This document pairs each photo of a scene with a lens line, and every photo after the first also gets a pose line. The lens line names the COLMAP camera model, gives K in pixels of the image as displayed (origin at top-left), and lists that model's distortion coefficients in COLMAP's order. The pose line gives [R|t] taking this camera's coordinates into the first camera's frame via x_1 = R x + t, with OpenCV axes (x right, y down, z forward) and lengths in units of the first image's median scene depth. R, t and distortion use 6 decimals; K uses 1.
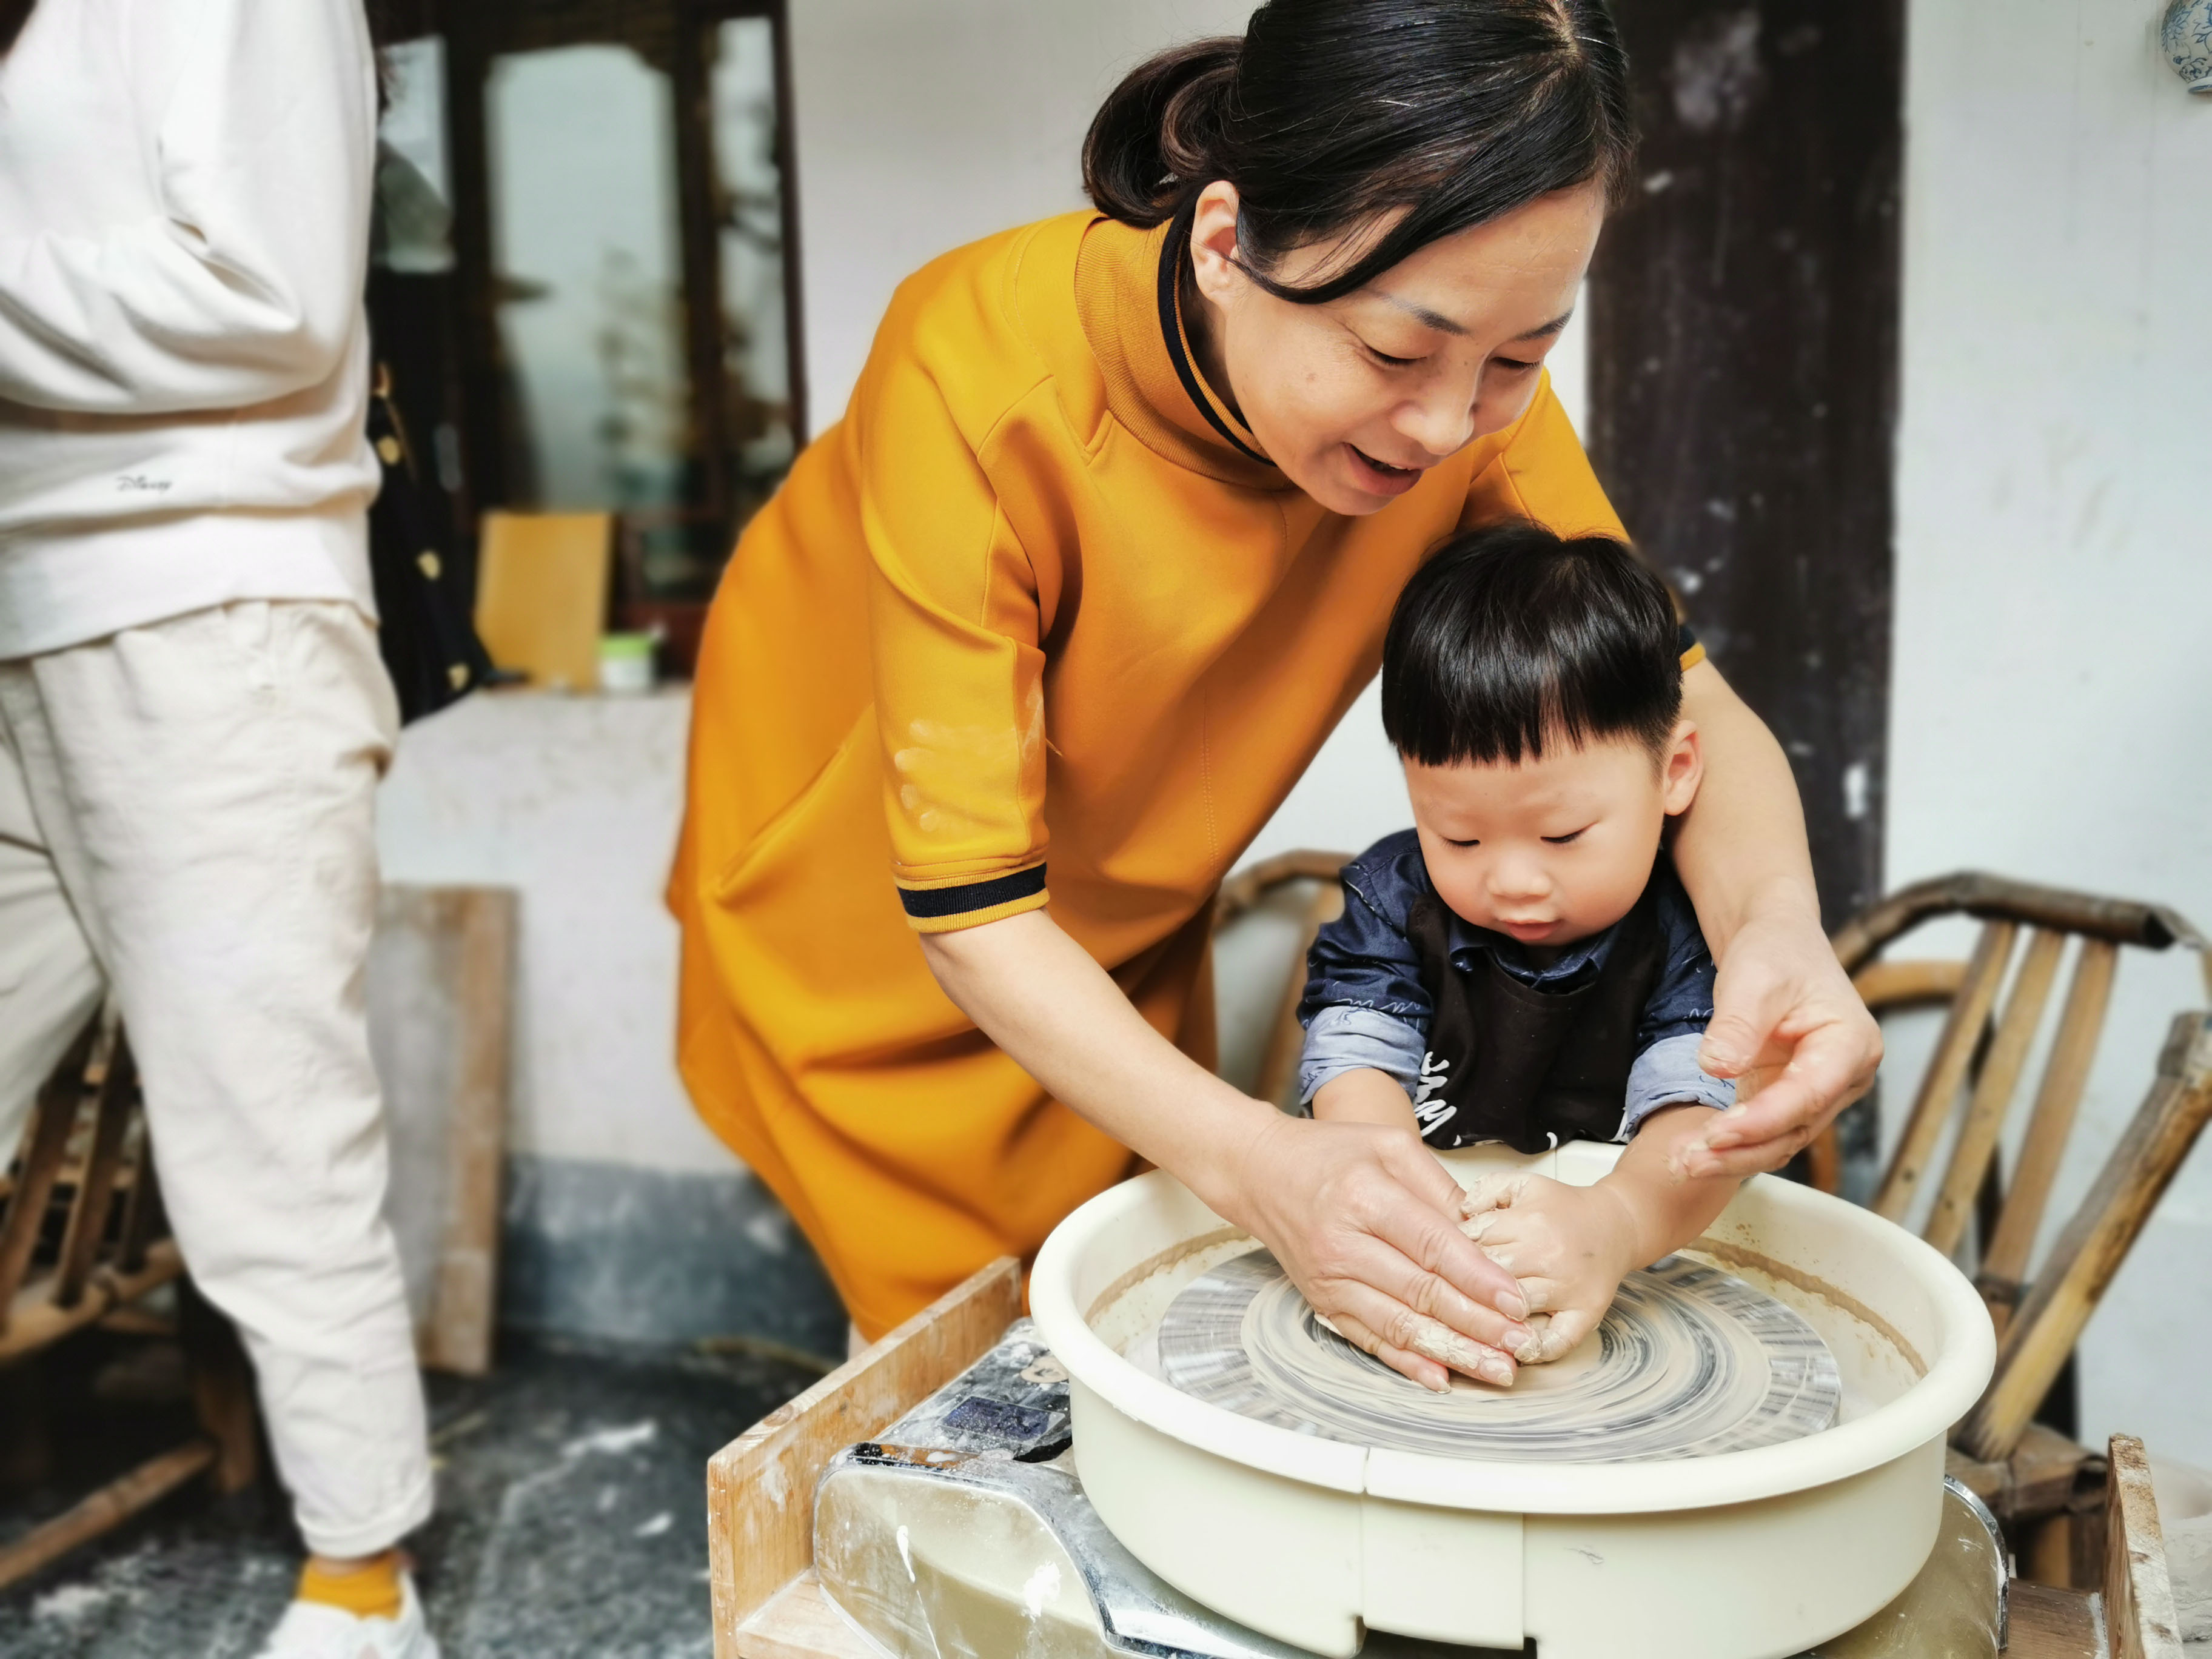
lens RADIAL K [[1767.4, 0, 1112.6], [0, 1767.4, 828.8], [0, 0, 1]] dist [0.028210, -0.047165]
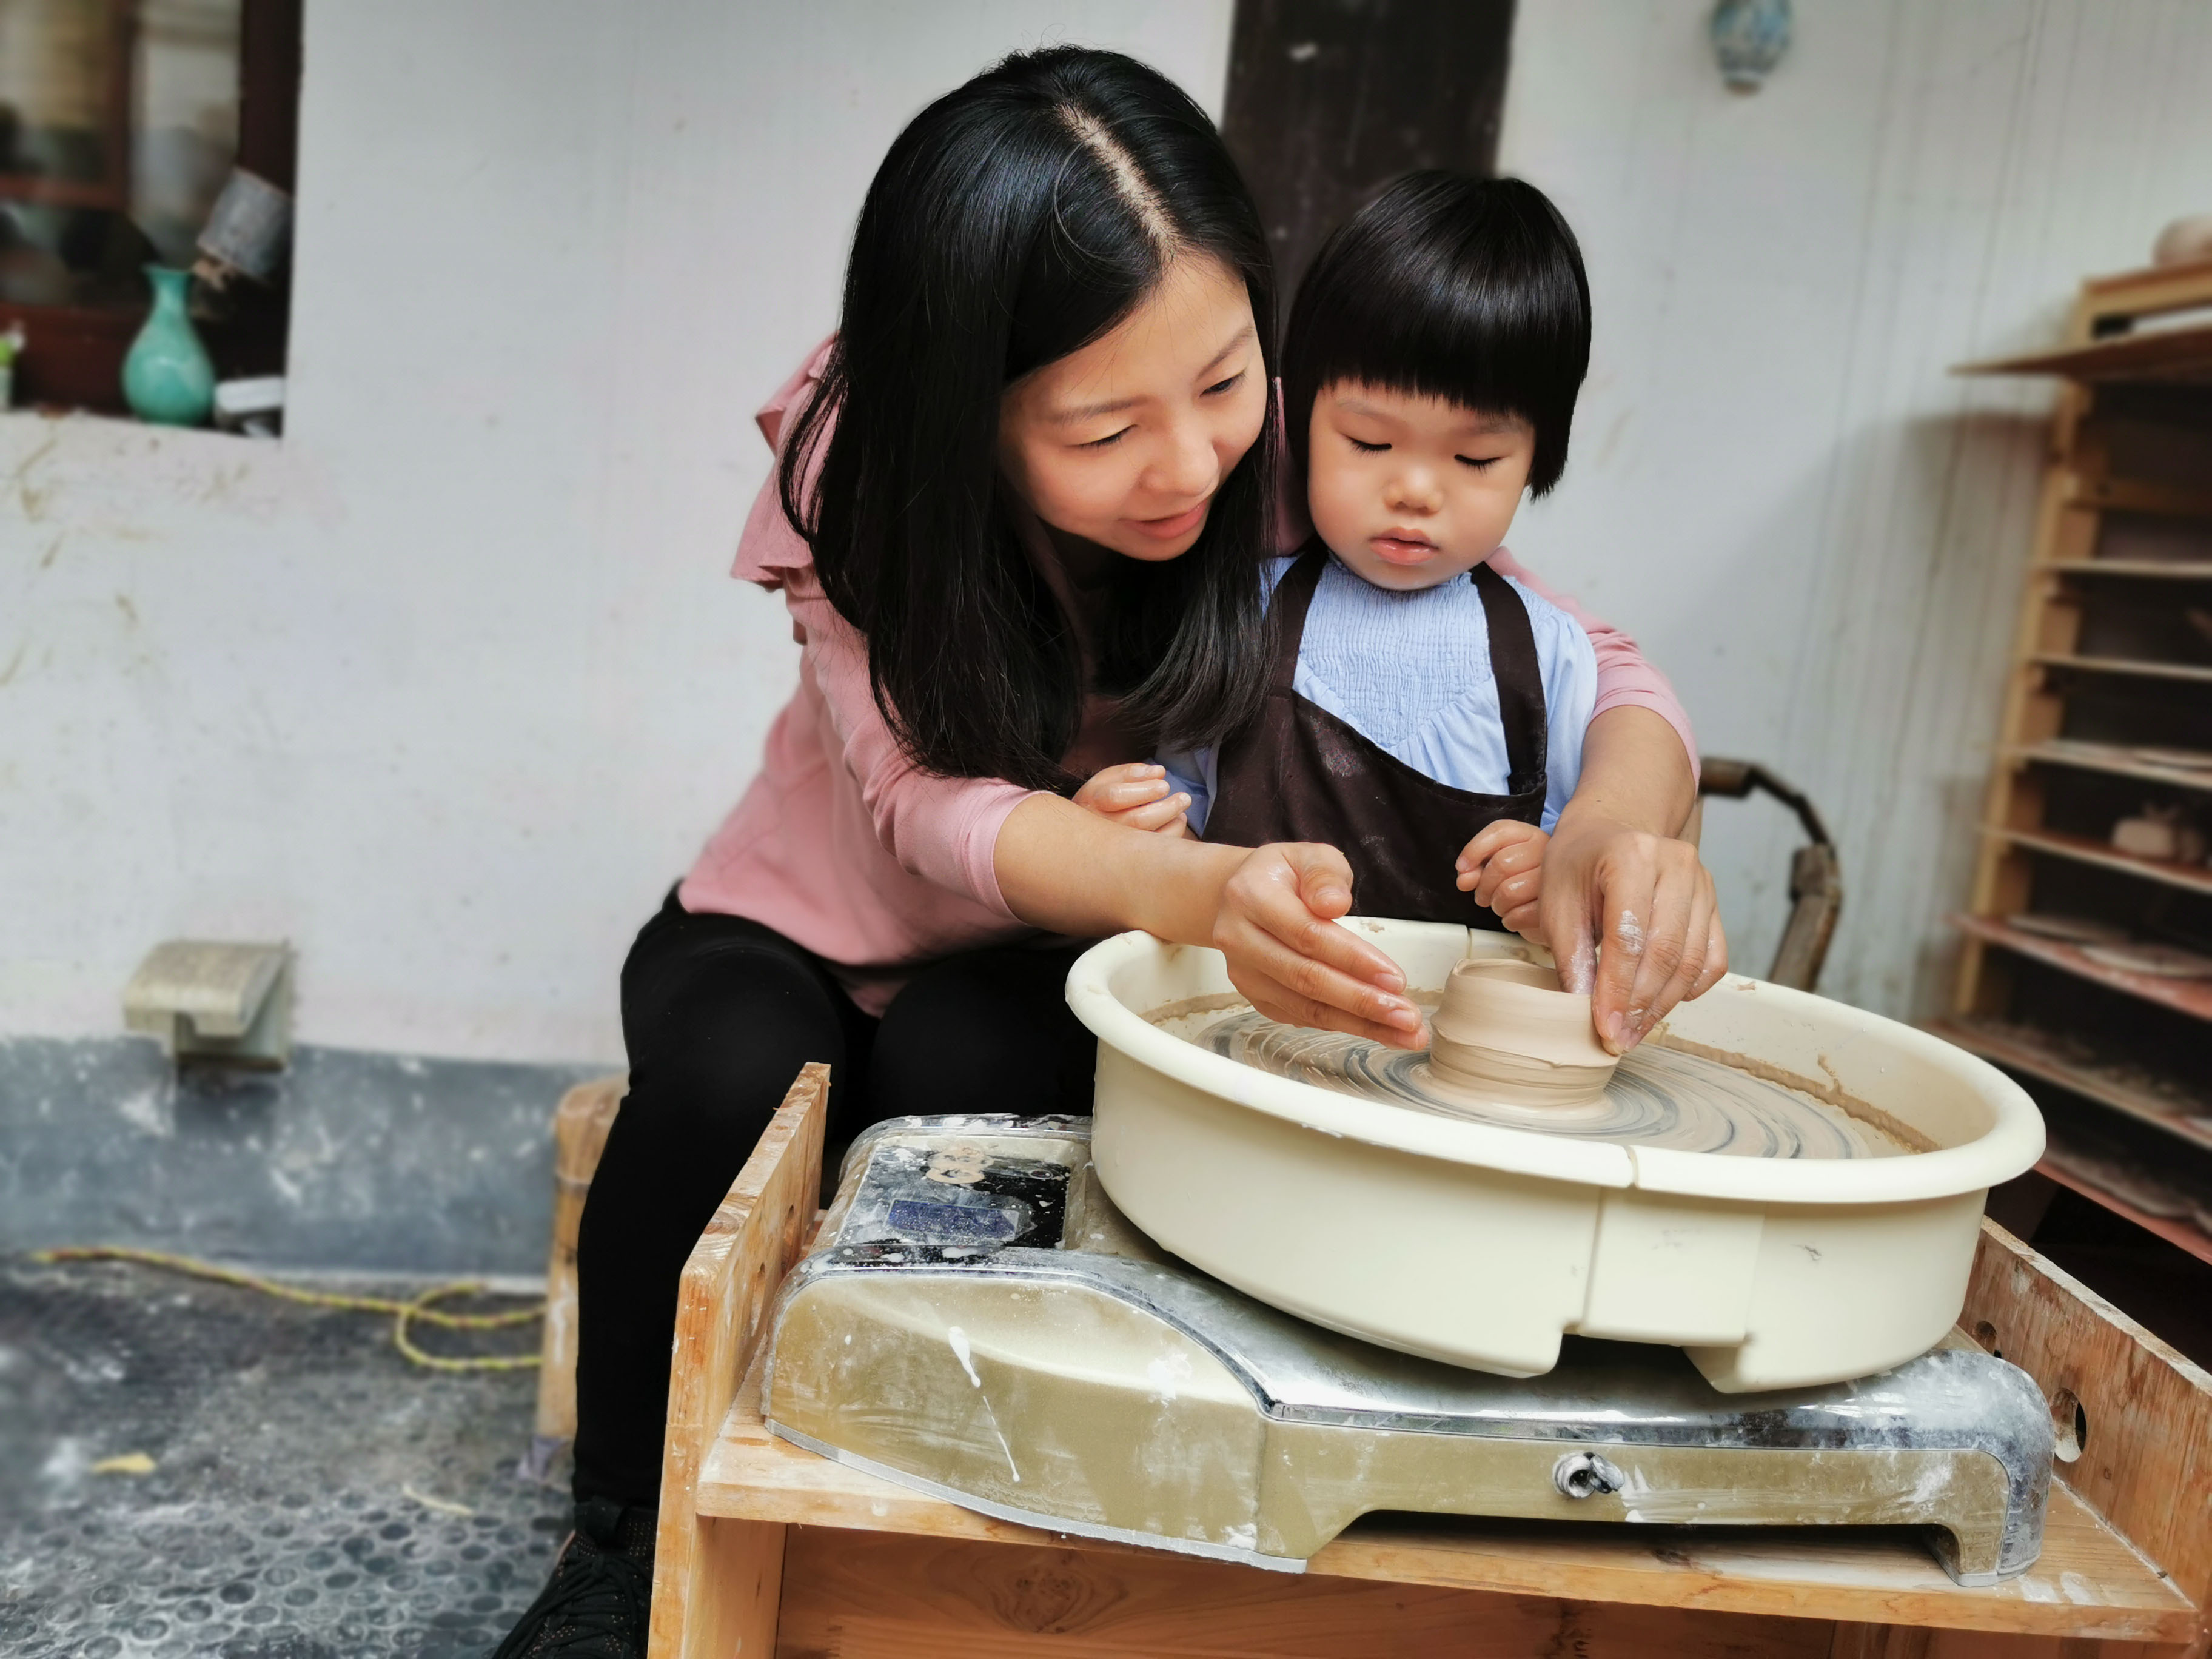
lens RADIAL K [[1767.4, 0, 1138.1], [0, 1767.4, 829.7], [0, 0, 1]] dist [0.028210, -0.047165]
pose [[0.886758, 0.051808, 0.459322, -0.401969], [-0.068316, 0.997475, 0.019383, 0.124057], [-0.457158, -0.048567, 0.888058, 0.205410]]
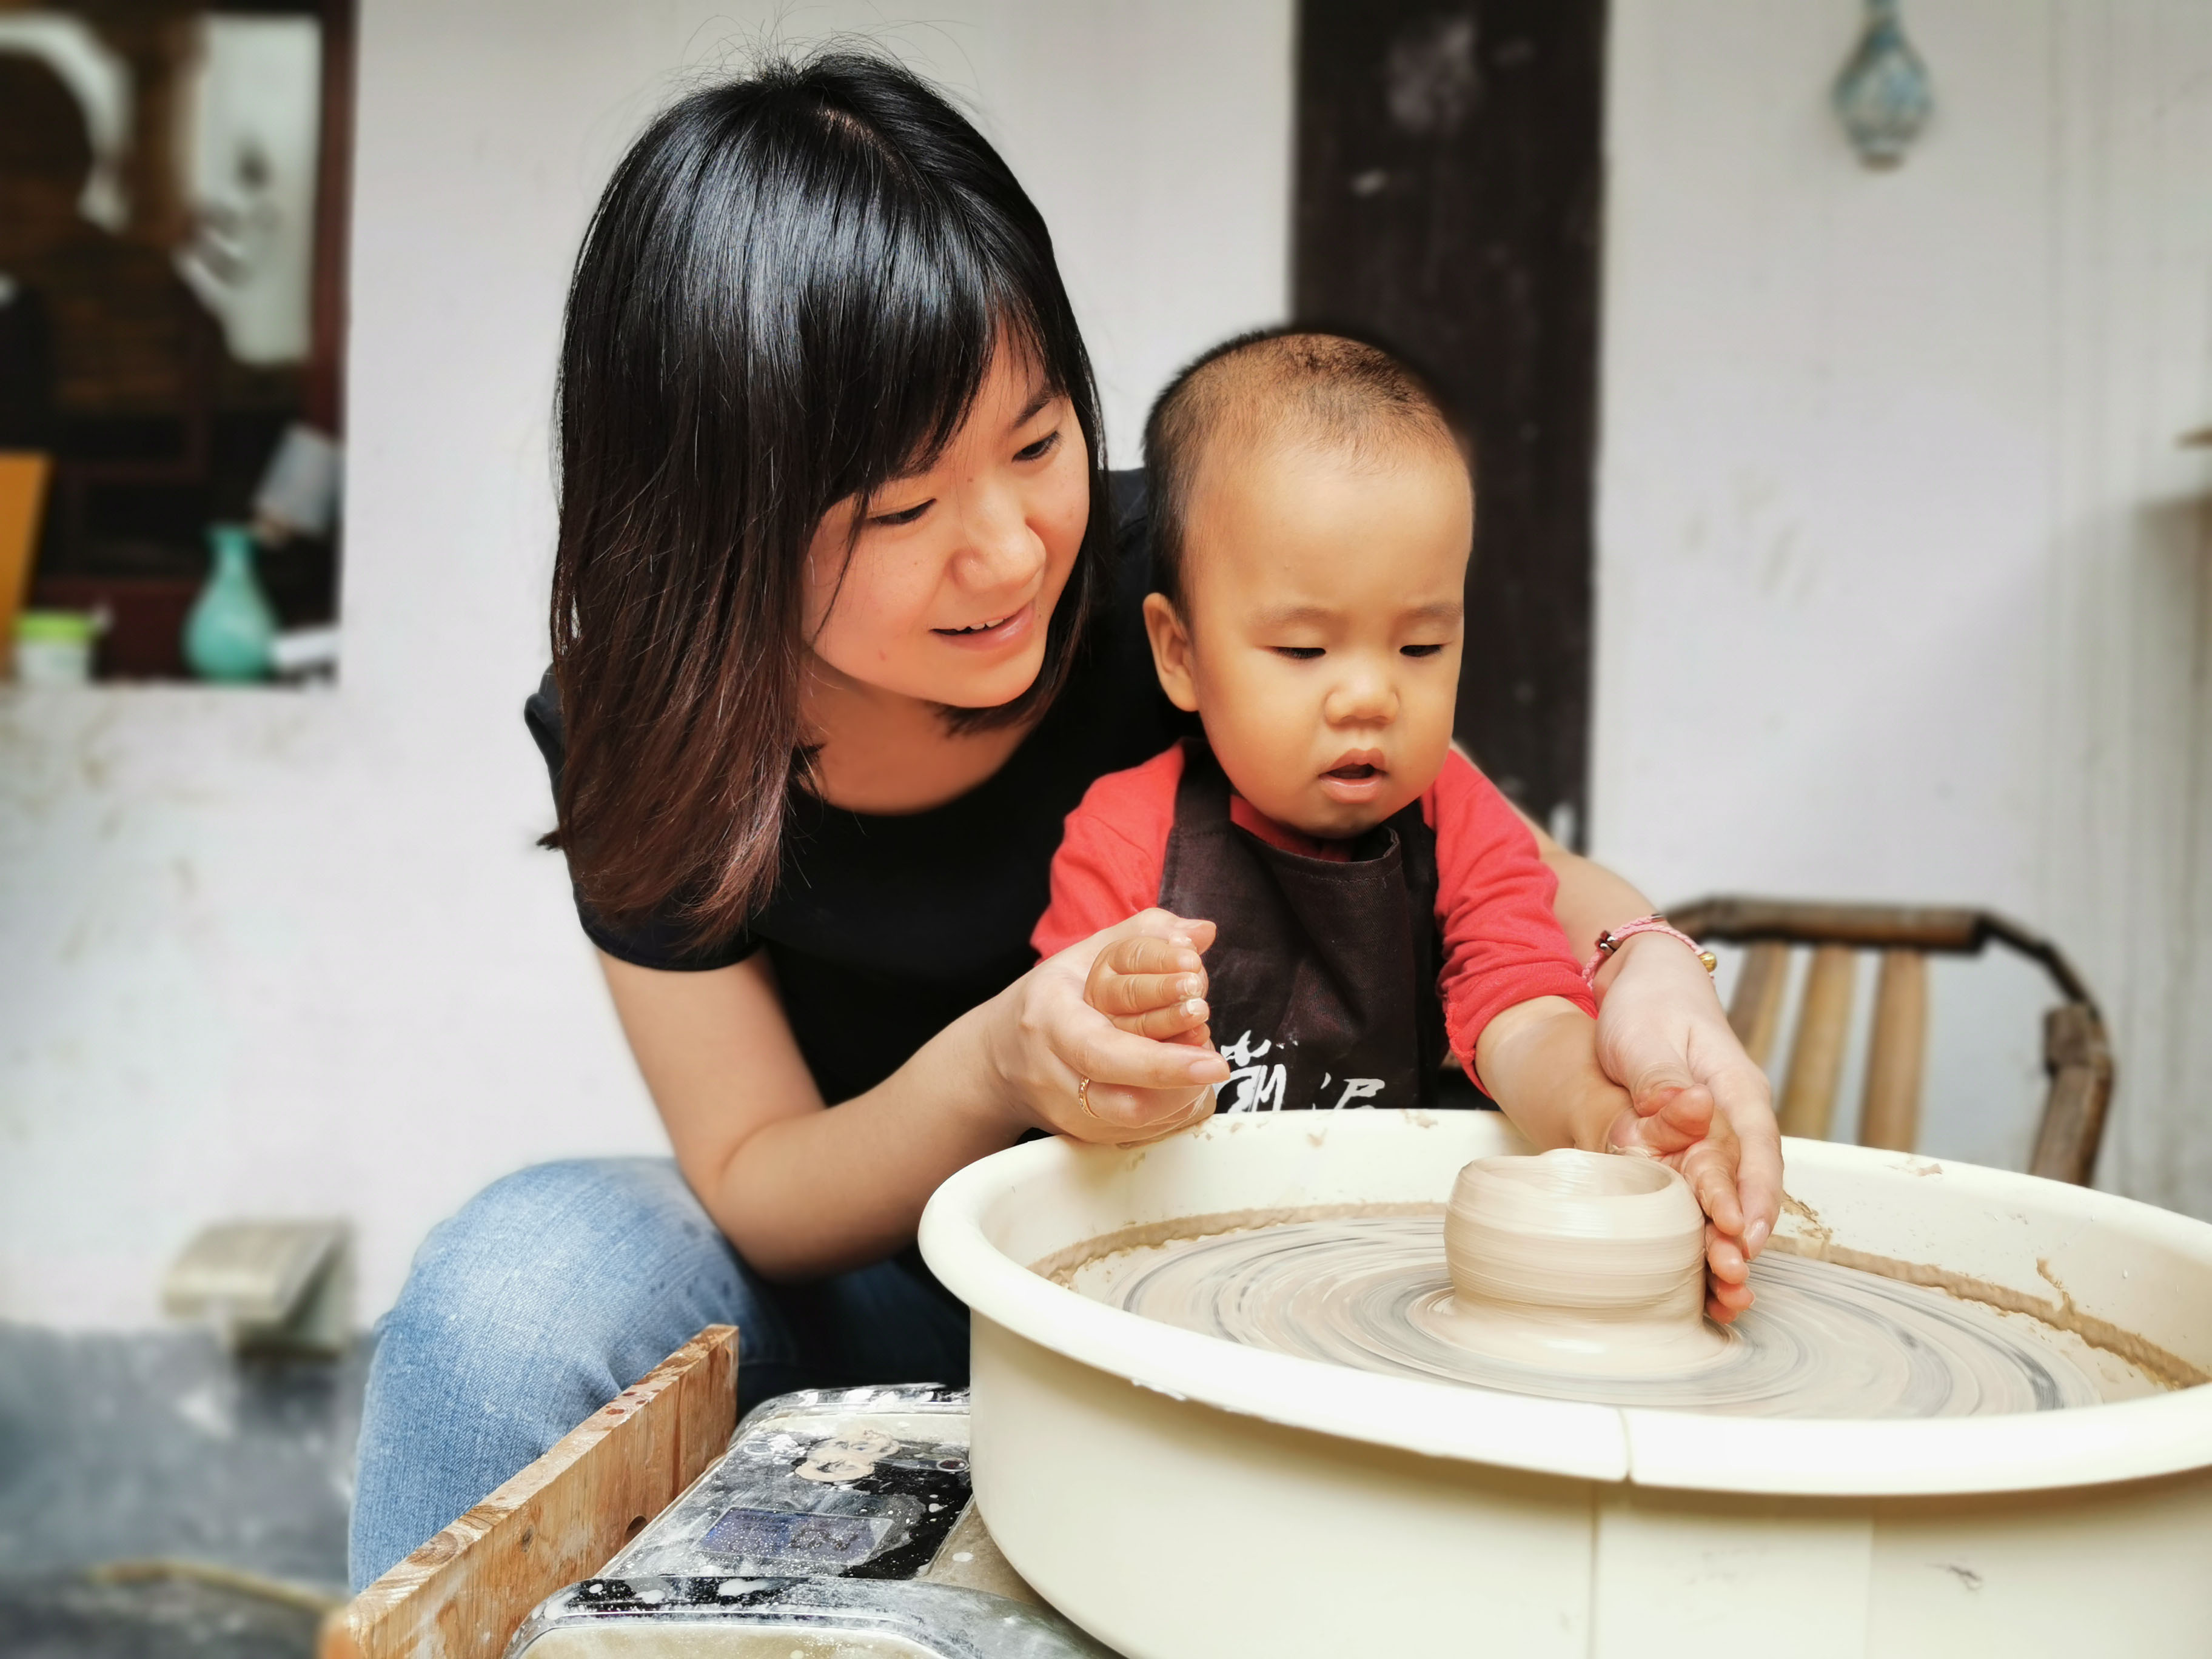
lens RADIAL K [[1767.4, 0, 1118.3], [0, 1767.4, 827.2], [0, 0, 1]] dist [0.028210, -0.047165]
pose [[0.950719, 0.046543, 0.306540, -0.164496], [-0.009504, 0.992579, -0.121231, 0.162830], [-0.309908, 0.112343, 0.944106, 0.345925]]
